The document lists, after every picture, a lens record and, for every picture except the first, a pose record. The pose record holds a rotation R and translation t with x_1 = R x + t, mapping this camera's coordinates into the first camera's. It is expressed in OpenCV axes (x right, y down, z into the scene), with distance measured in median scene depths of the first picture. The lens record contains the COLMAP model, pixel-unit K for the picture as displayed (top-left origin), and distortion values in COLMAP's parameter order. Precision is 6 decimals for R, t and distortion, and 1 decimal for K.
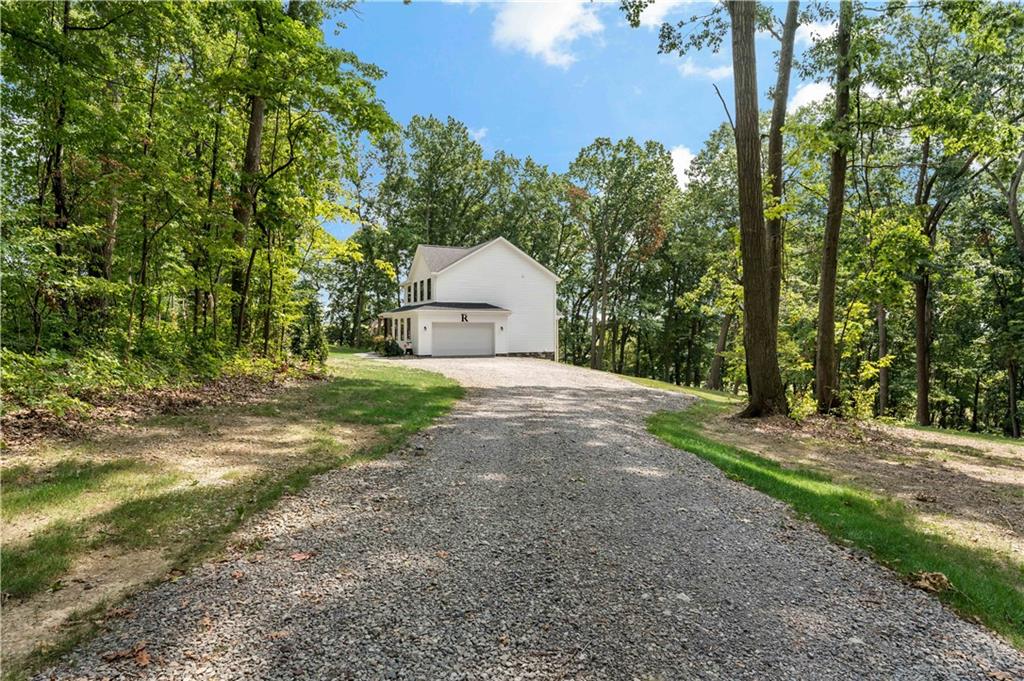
lens RADIAL K [[590.4, 0, 511.5], [0, 590.4, 343.2], [0, 0, 1]] dist [0.008110, 0.000712]
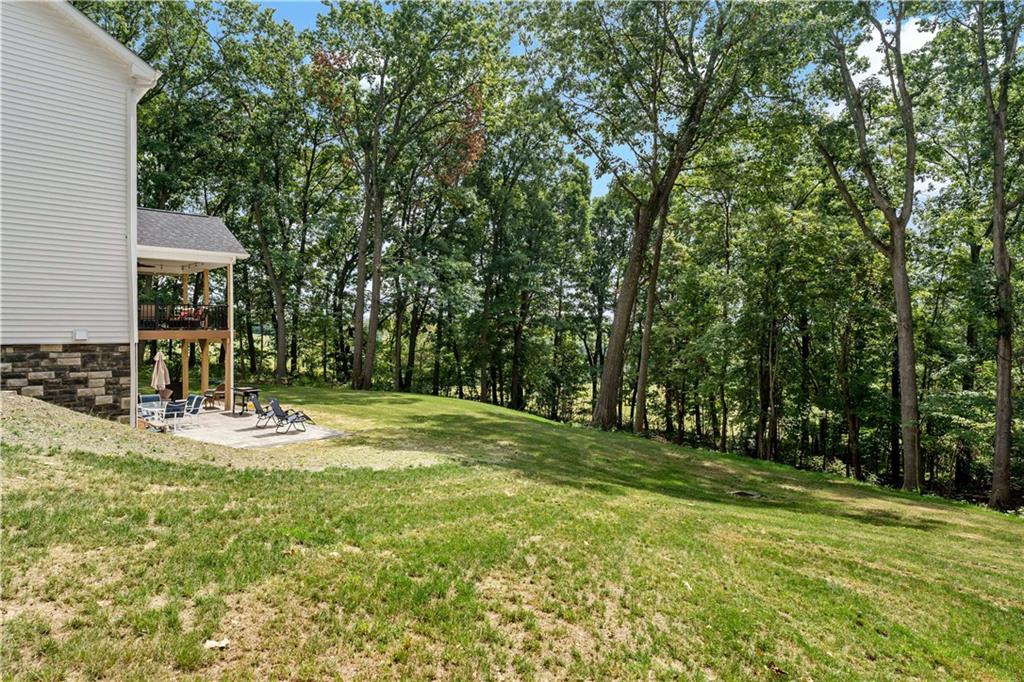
lens RADIAL K [[590.4, 0, 511.4], [0, 590.4, 343.0], [0, 0, 1]] dist [0.008110, 0.000712]
pose [[0.943040, -0.011818, 0.332470, 0.080064], [0.012193, 0.999925, 0.000956, 0.009326], [-0.332456, 0.003152, 0.943113, 0.388302]]
